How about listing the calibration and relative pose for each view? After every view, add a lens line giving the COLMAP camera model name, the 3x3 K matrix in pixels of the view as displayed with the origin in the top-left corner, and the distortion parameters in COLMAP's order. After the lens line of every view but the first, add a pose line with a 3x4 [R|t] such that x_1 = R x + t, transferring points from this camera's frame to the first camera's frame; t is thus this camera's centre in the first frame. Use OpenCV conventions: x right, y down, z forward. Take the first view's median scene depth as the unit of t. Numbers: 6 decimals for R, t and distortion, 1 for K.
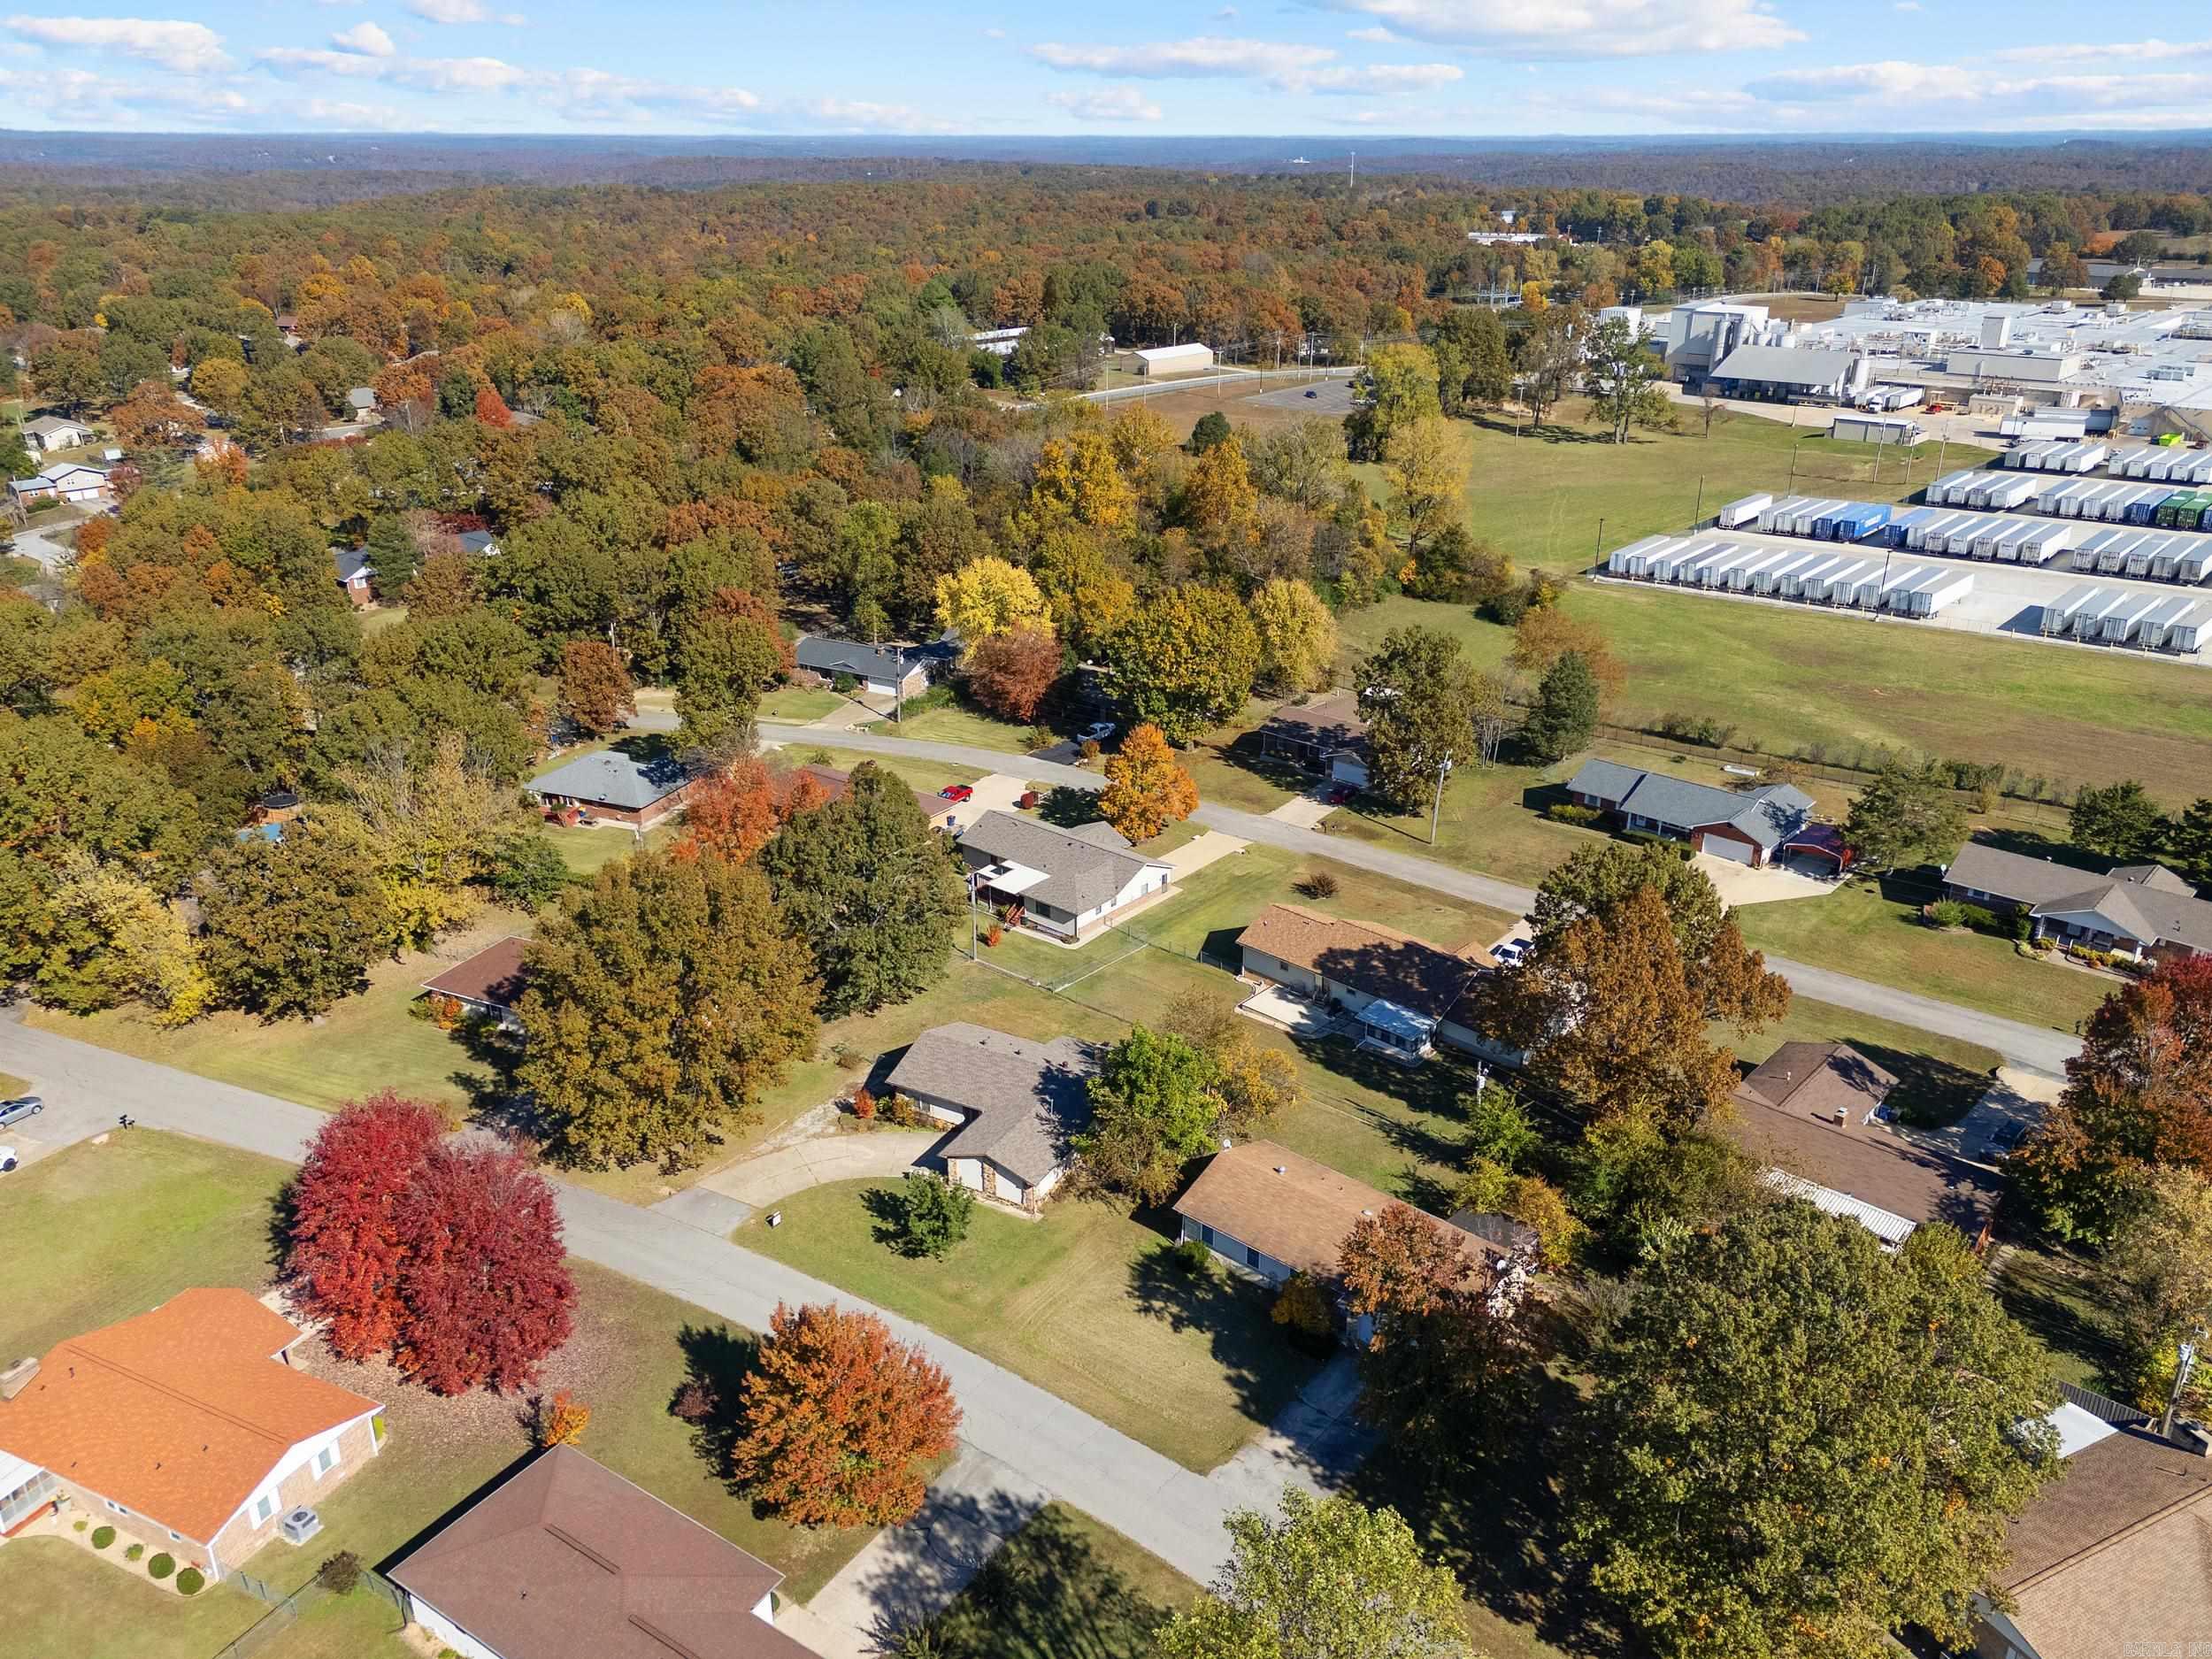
lens RADIAL K [[1659.0, 0, 1105.6], [0, 1659.0, 771.1], [0, 0, 1]] dist [0.046800, -0.009113]
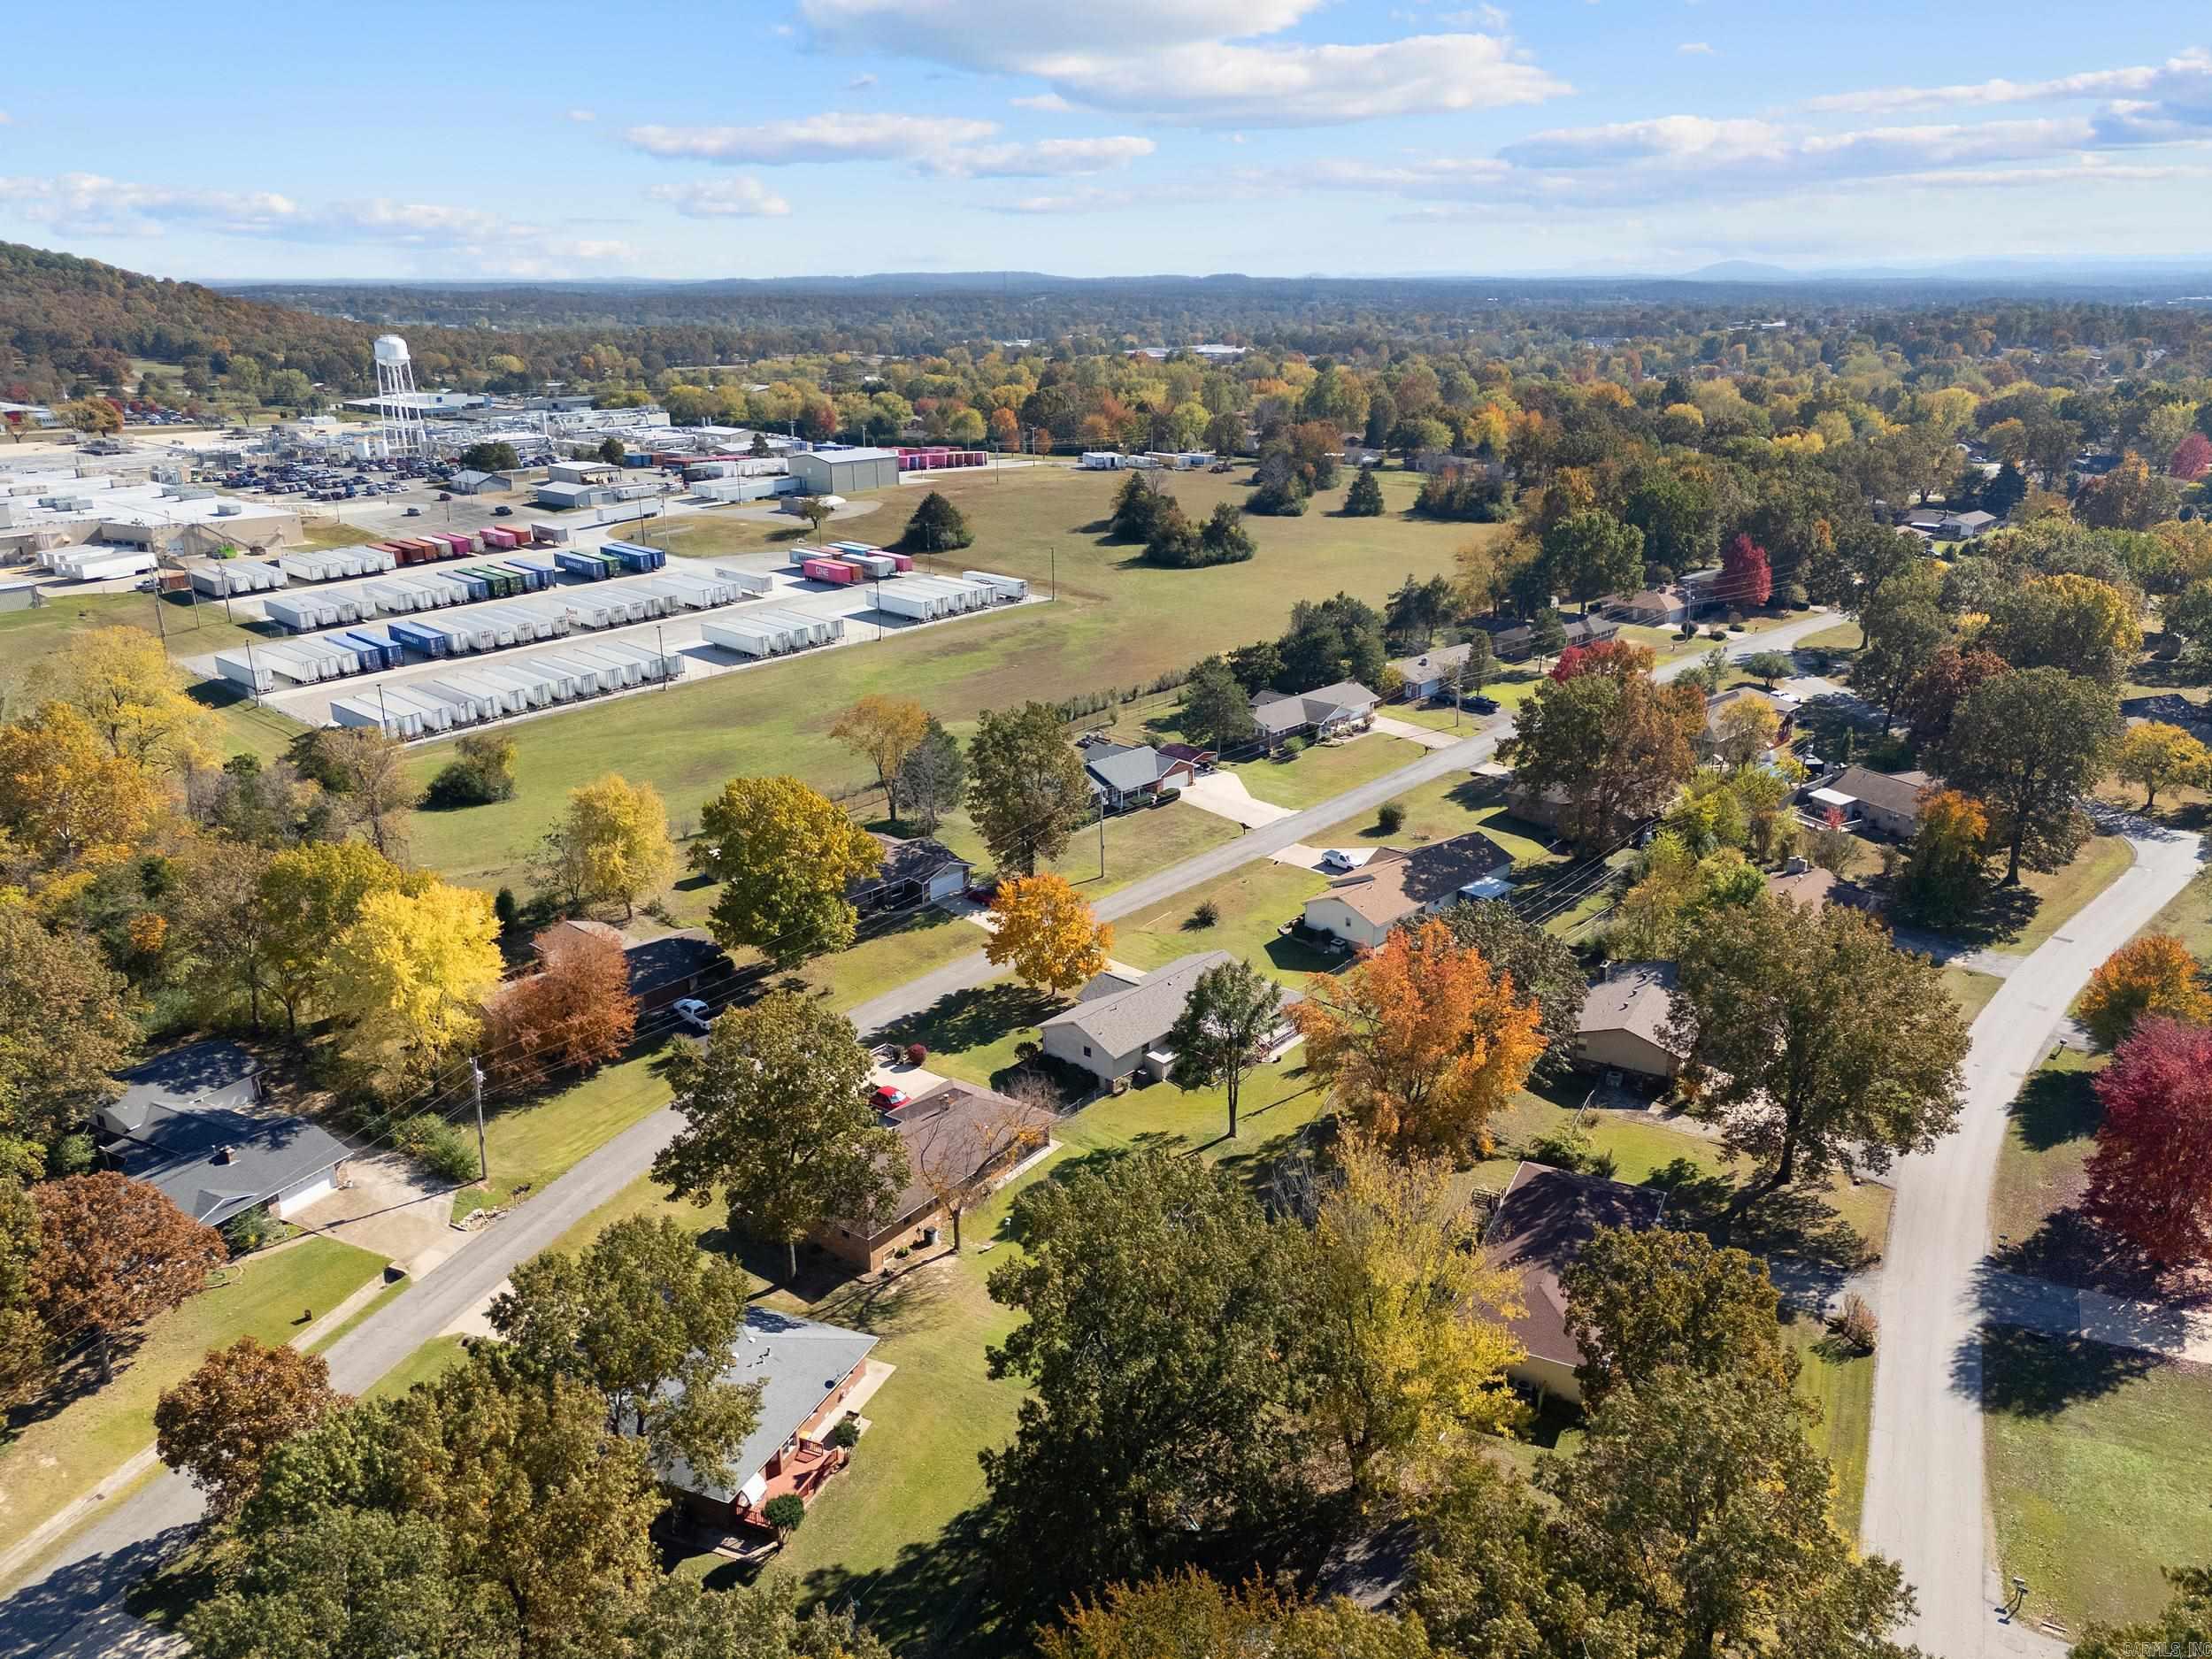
lens RADIAL K [[1612.4, 0, 1114.6], [0, 1612.4, 835.5], [0, 0, 1]] dist [0.056838, -0.041890]
pose [[0.012858, -0.316459, 0.948519, -0.724675], [0.359310, 0.886700, 0.290963, -0.258131], [-0.933130, 0.337071, 0.125108, 0.761154]]
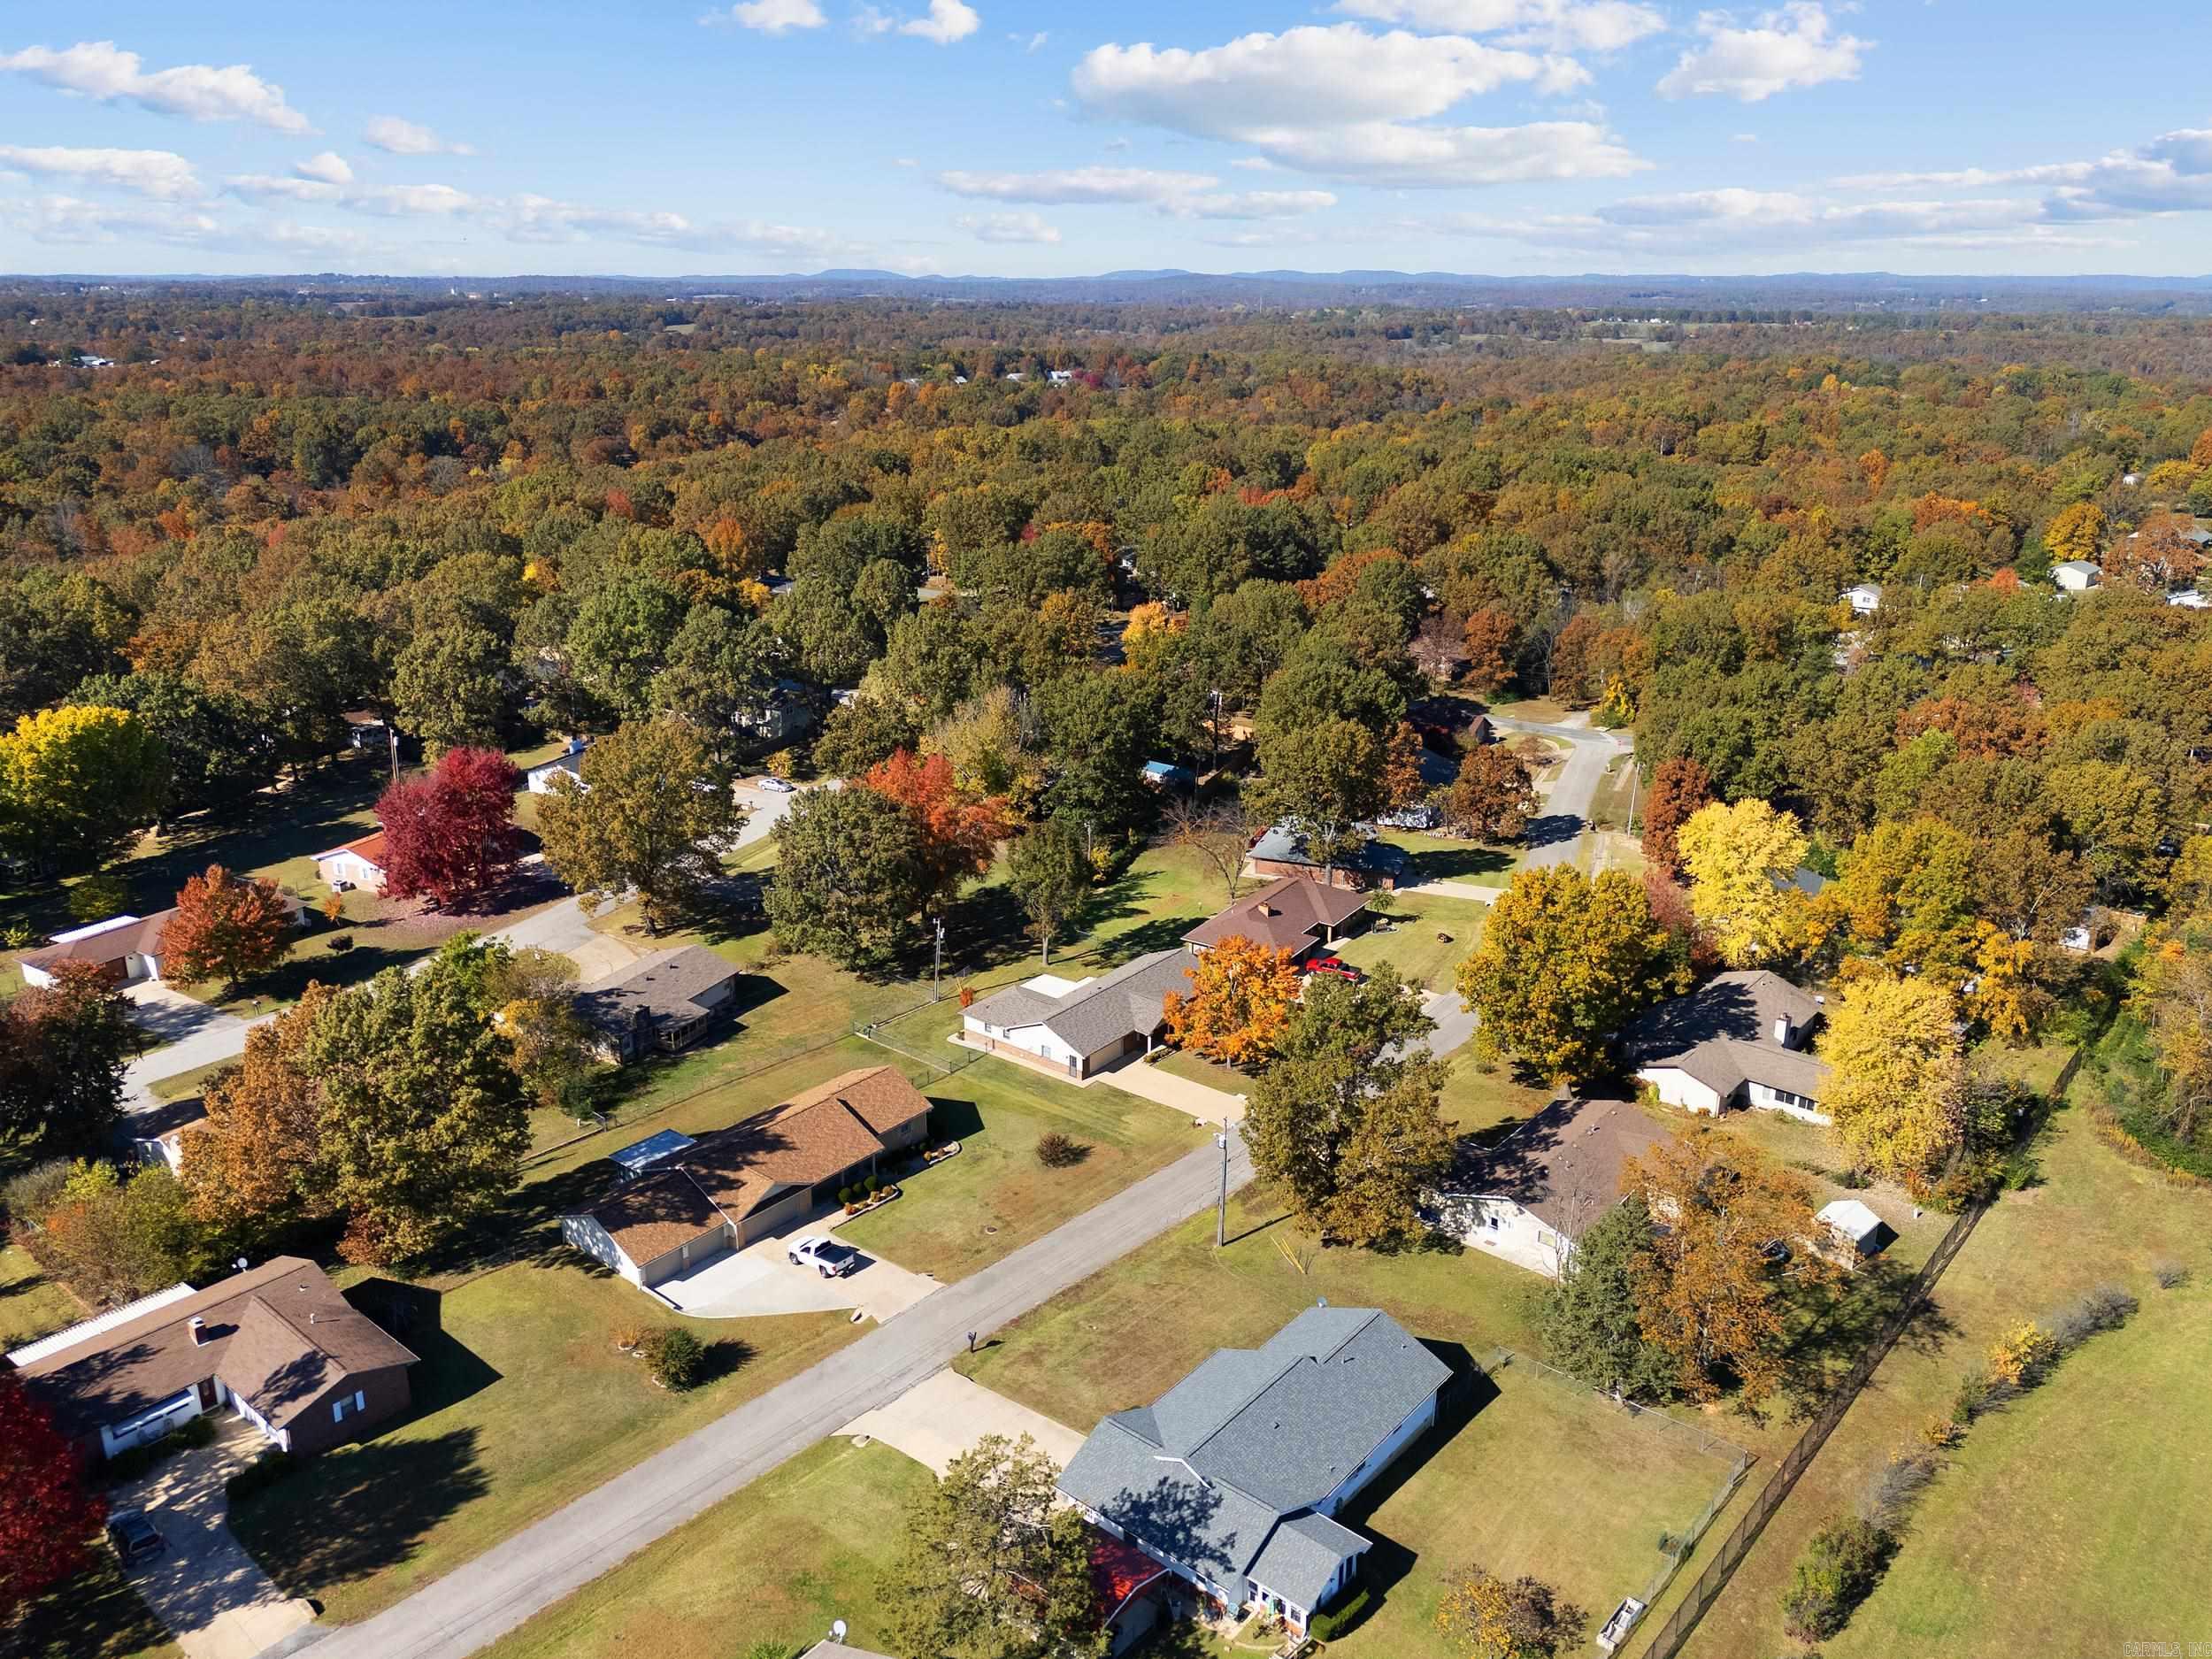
lens RADIAL K [[1612.4, 0, 1114.6], [0, 1612.4, 835.5], [0, 0, 1]] dist [0.056838, -0.041890]
pose [[0.049758, 0.320605, -0.945905, 0.684116], [-0.349415, 0.892817, 0.284230, -0.248082], [0.935646, 0.316371, 0.156449, 0.719925]]
